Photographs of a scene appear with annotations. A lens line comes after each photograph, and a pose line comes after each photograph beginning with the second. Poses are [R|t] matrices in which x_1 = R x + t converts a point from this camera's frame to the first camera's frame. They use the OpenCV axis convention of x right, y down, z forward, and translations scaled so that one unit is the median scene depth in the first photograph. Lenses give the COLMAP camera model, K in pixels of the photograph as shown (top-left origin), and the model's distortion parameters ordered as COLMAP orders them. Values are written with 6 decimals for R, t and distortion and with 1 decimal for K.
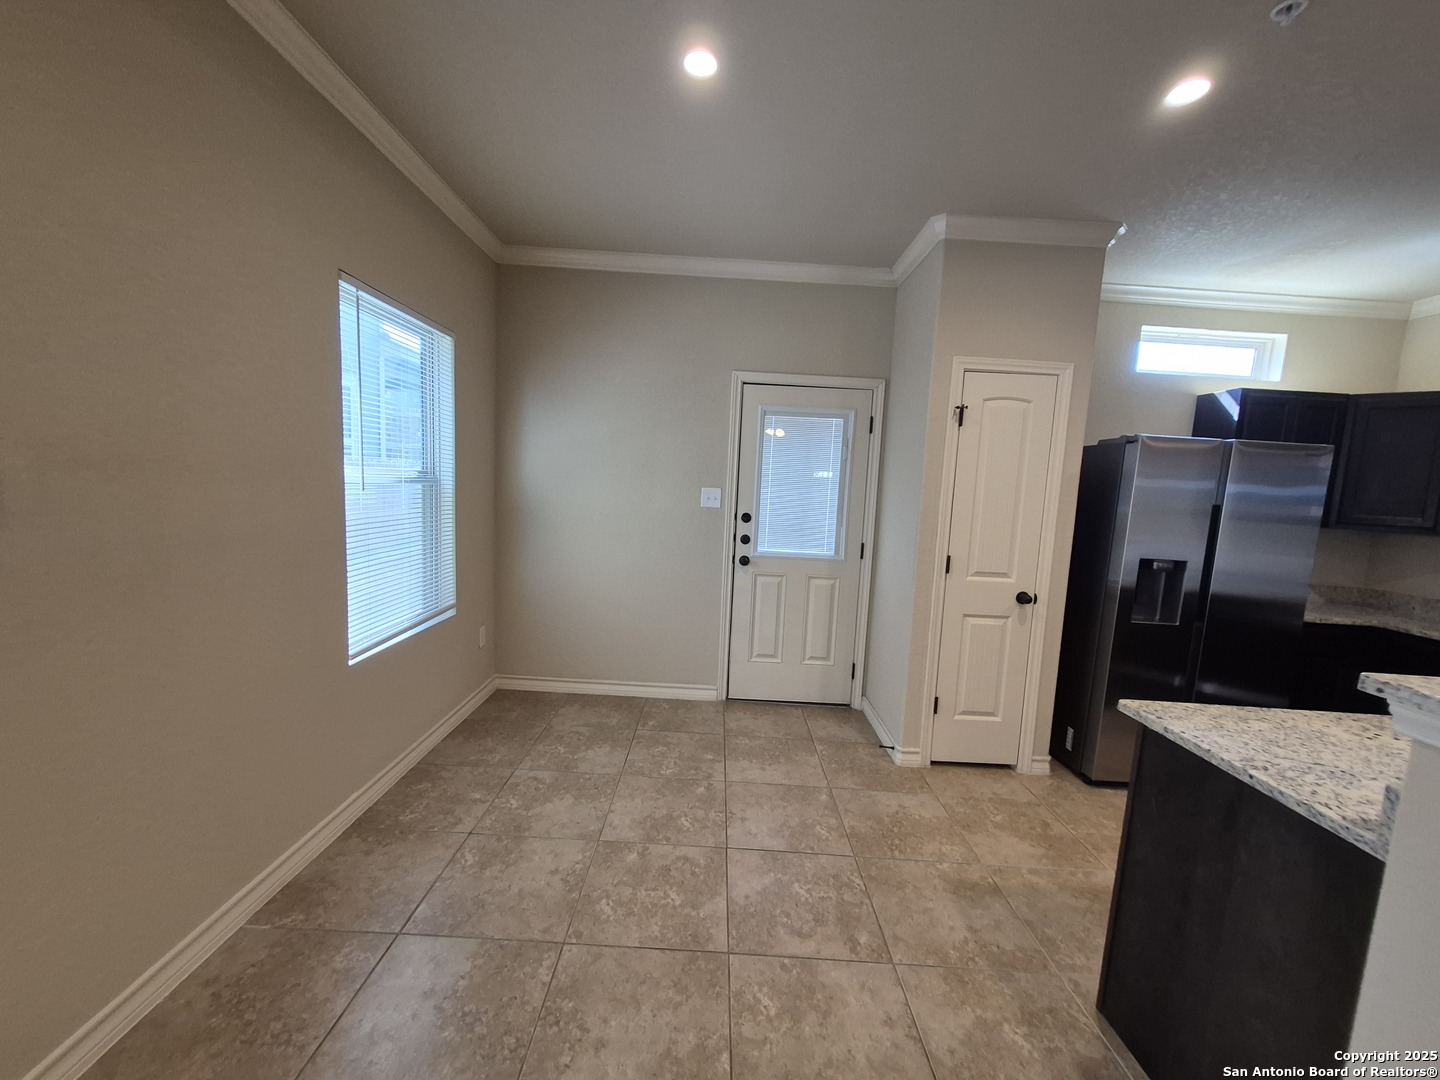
lens RADIAL K [[575.2, 0, 722.6], [0, 575.2, 549.8], [0, 0, 1]] dist [0.007610, -0.000330]
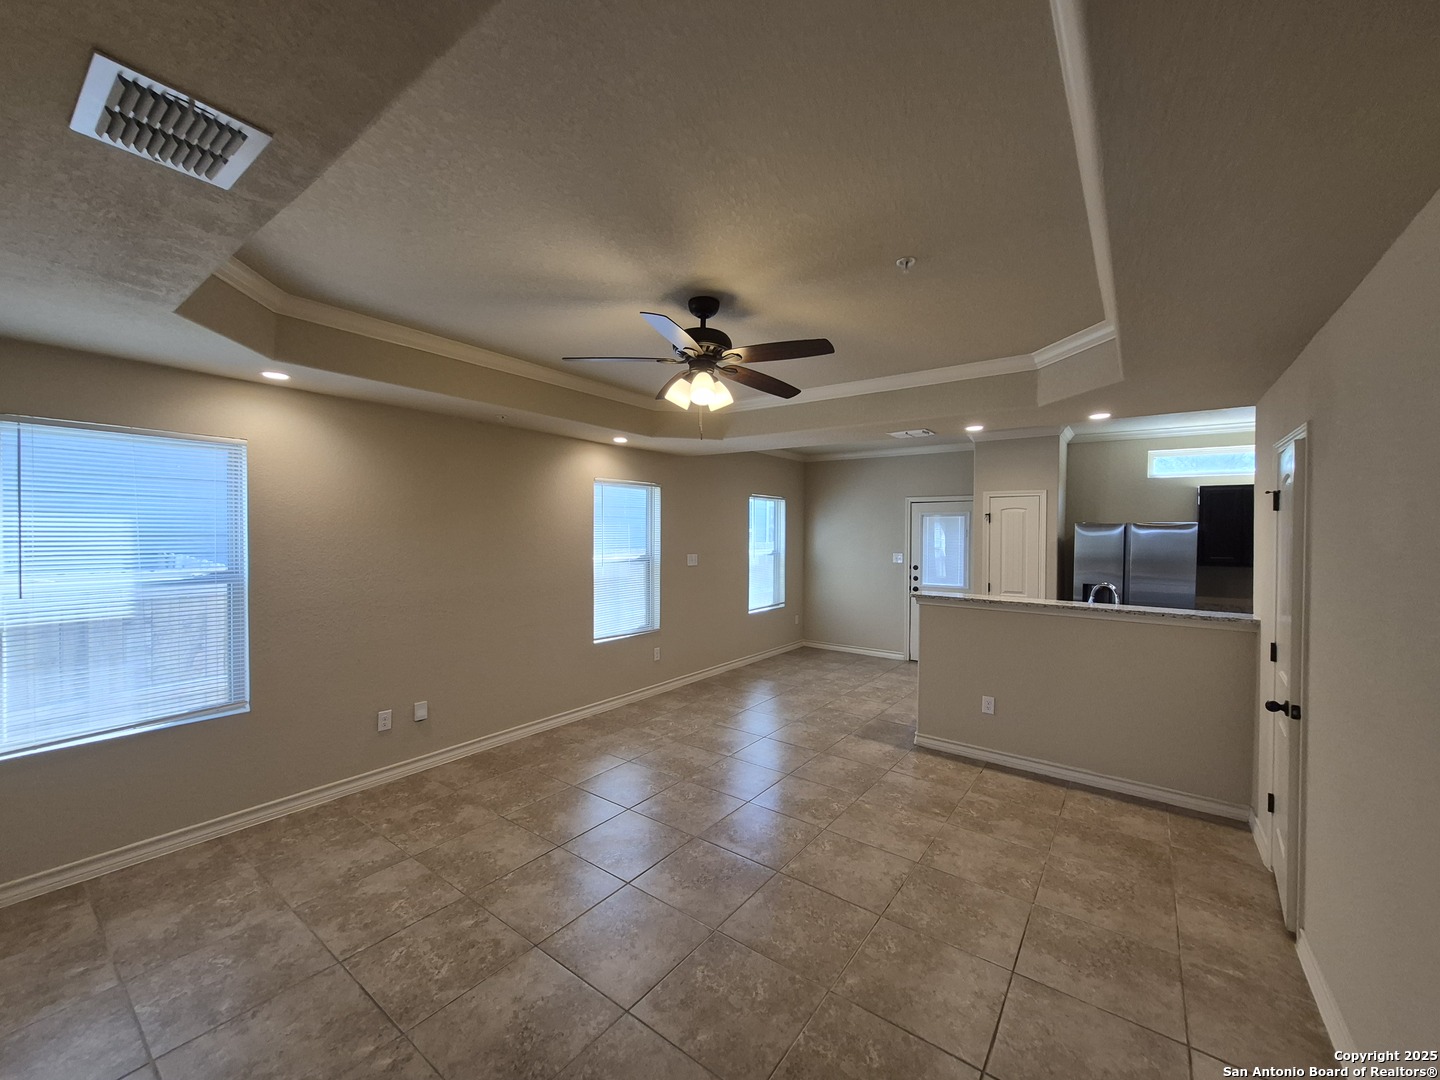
lens RADIAL K [[575.2, 0, 722.6], [0, 575.2, 549.8], [0, 0, 1]] dist [0.007610, -0.000330]
pose [[0.812660, -0.031177, -0.581903, 0.859605], [-0.036076, 0.993961, -0.103637, 0.148888], [0.581620, 0.105214, 0.806627, -1.322604]]
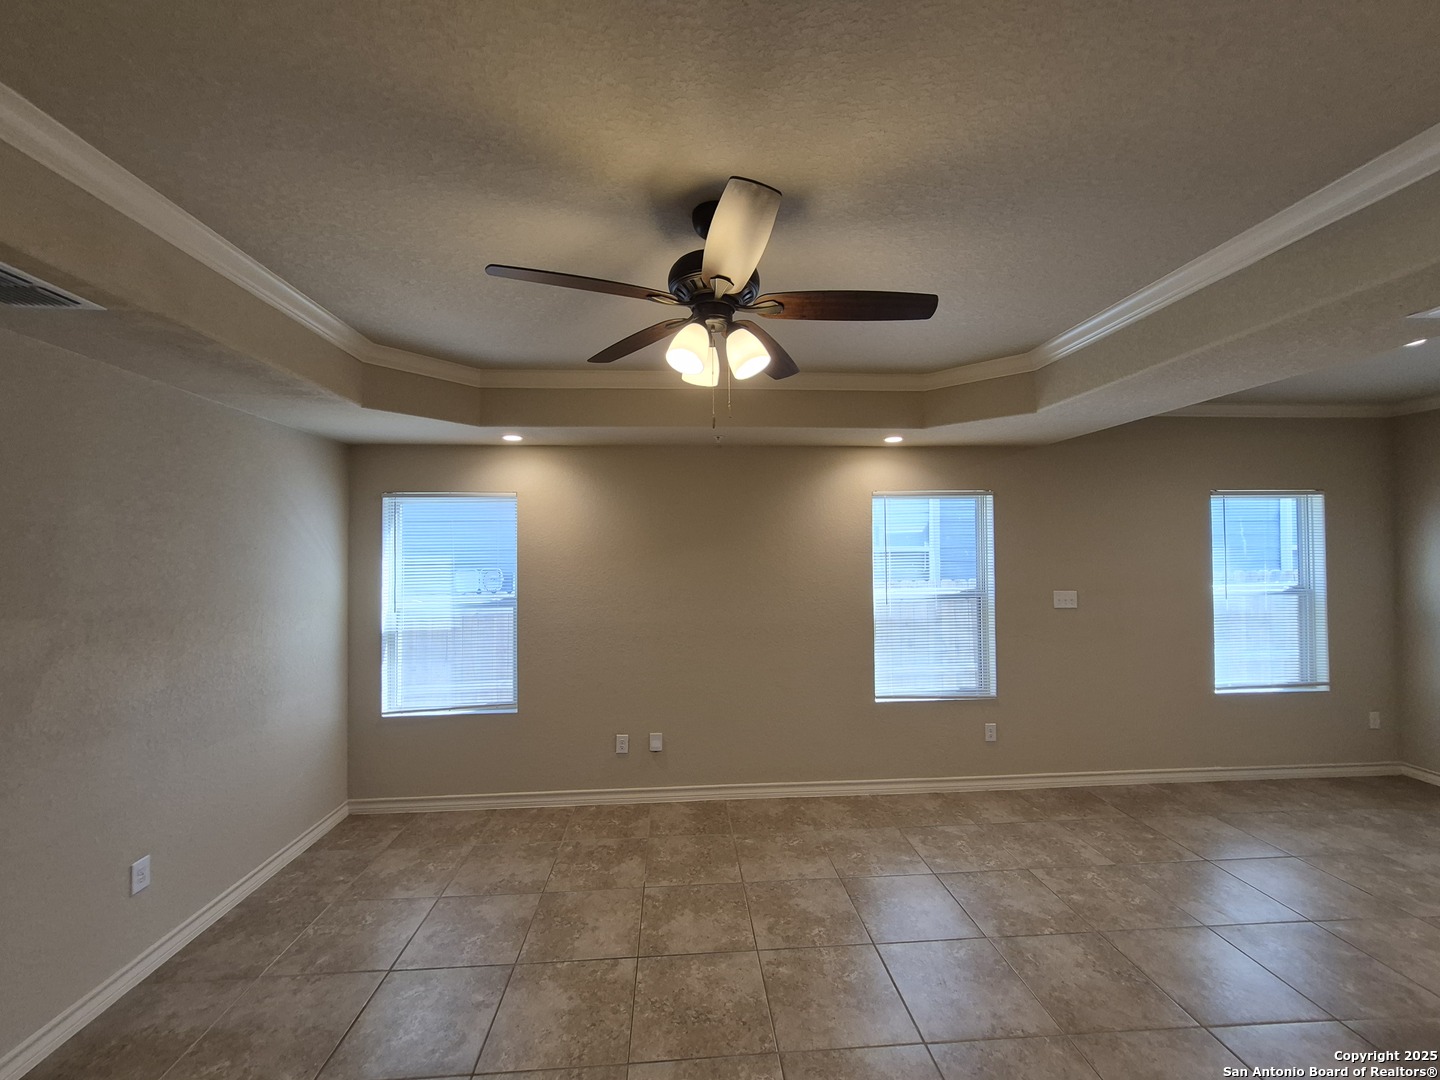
lens RADIAL K [[575.2, 0, 722.6], [0, 575.2, 549.8], [0, 0, 1]] dist [0.007610, -0.000330]
pose [[0.076540, -0.070933, -0.994540, 0.878927], [-0.109174, 0.990873, -0.079074, 0.051197], [0.991072, 0.114630, 0.068097, -0.591686]]
